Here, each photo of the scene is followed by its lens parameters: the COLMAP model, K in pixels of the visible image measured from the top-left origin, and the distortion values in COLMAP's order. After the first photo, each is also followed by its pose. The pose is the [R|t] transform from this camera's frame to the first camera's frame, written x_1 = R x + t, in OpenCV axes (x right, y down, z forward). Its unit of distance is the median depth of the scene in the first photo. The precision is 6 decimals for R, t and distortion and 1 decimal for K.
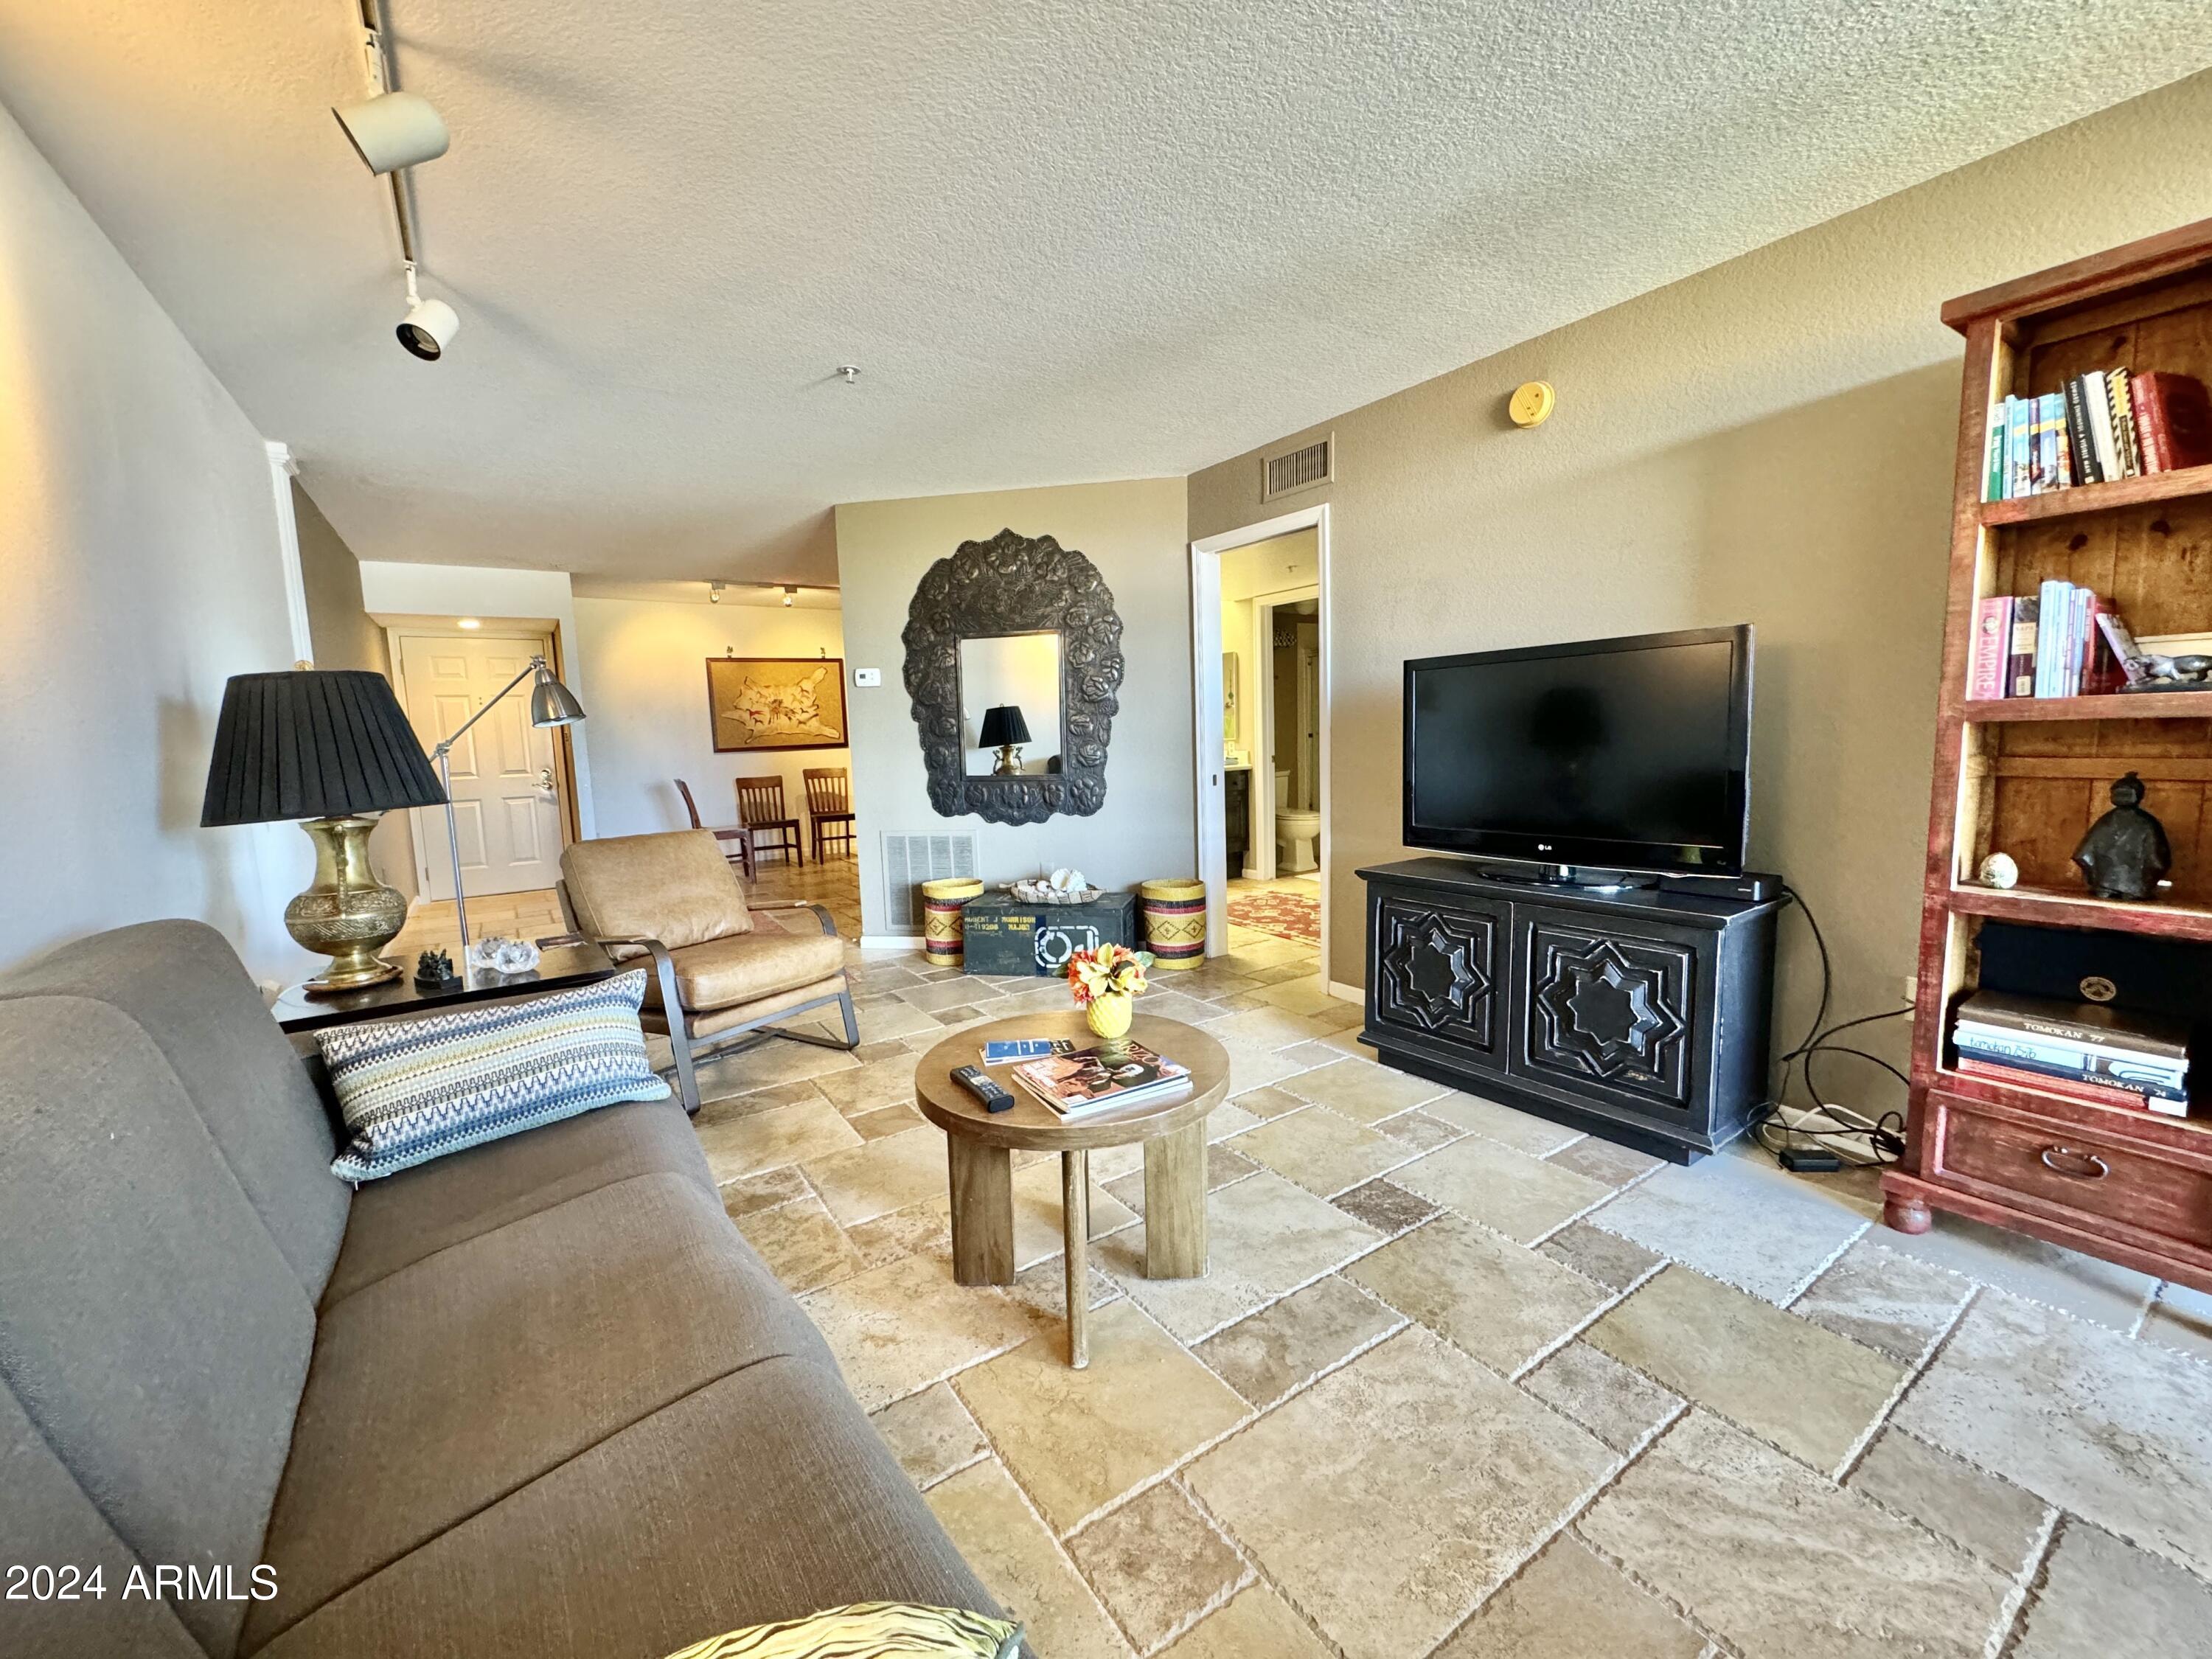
lens RADIAL K [[875.6, 0, 1106.8], [0, 875.6, 829.3], [0, 0, 1]] dist [-0.001240, -0.000047]
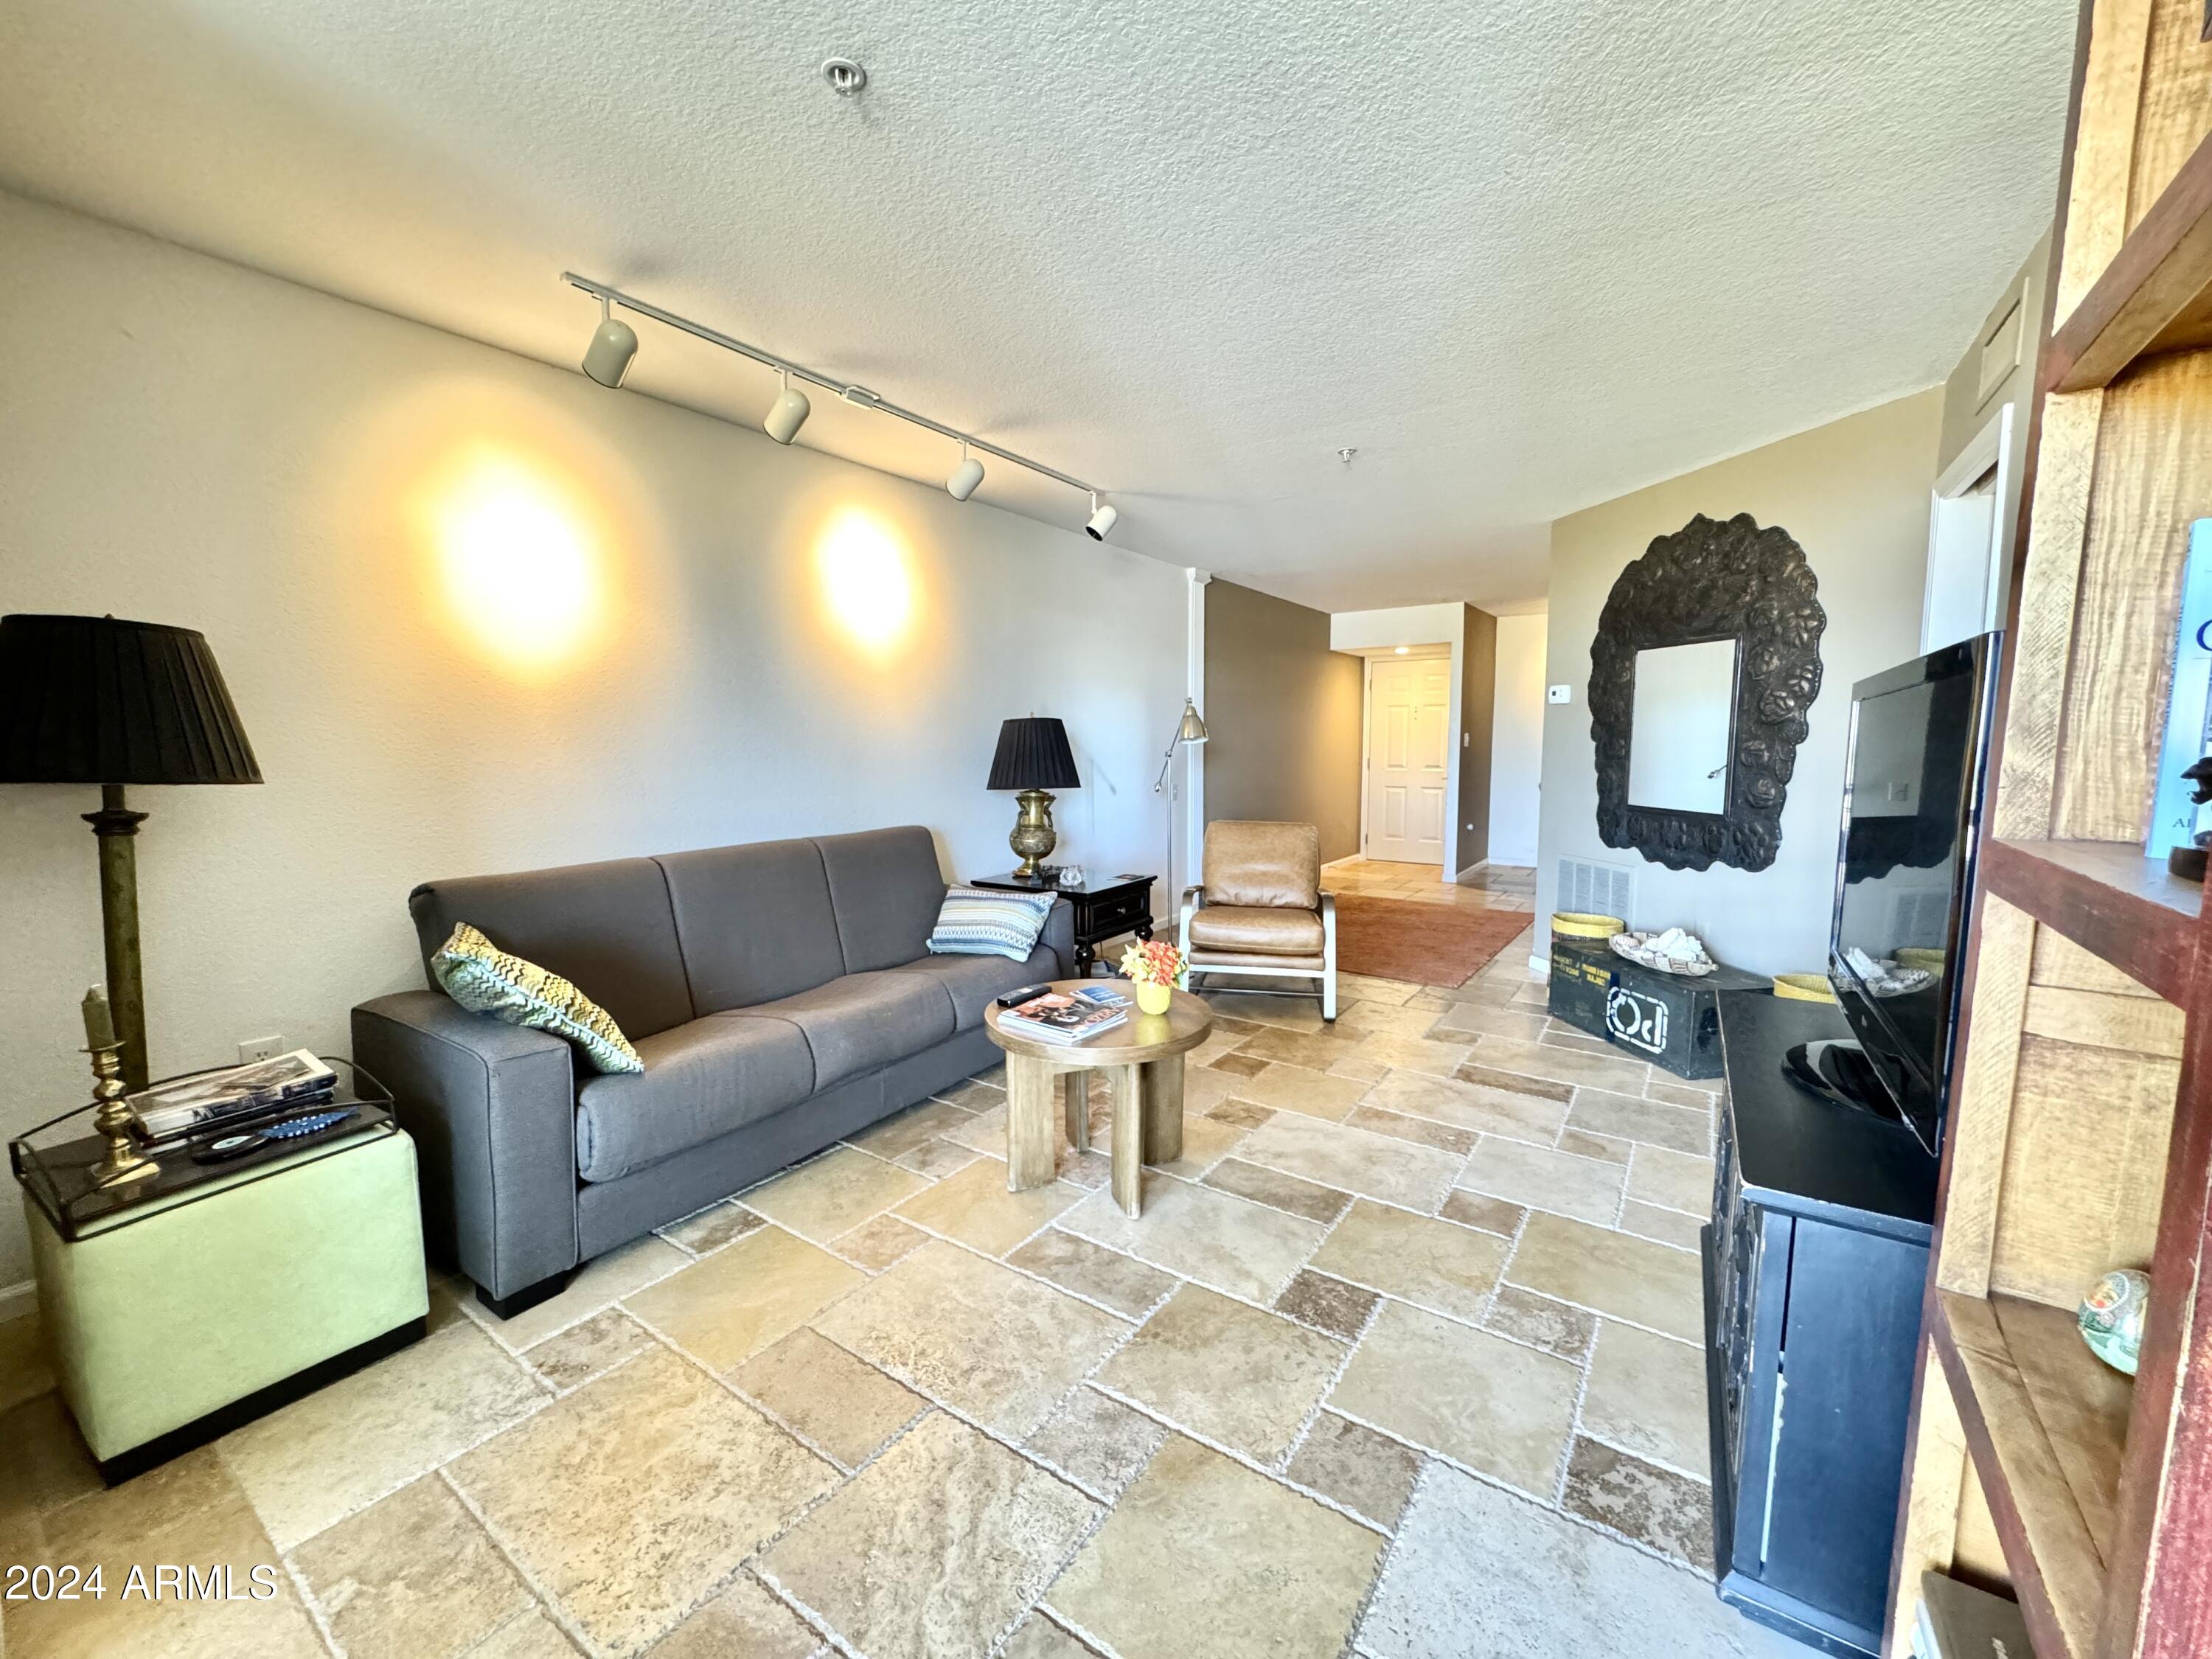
lens RADIAL K [[875.6, 0, 1106.8], [0, 875.6, 829.3], [0, 0, 1]] dist [-0.001240, -0.000047]
pose [[0.371295, 0.124346, -0.920151, 0.483364], [-0.113797, 0.989615, 0.087815, -0.056515], [0.921515, 0.072105, 0.381589, 0.188600]]
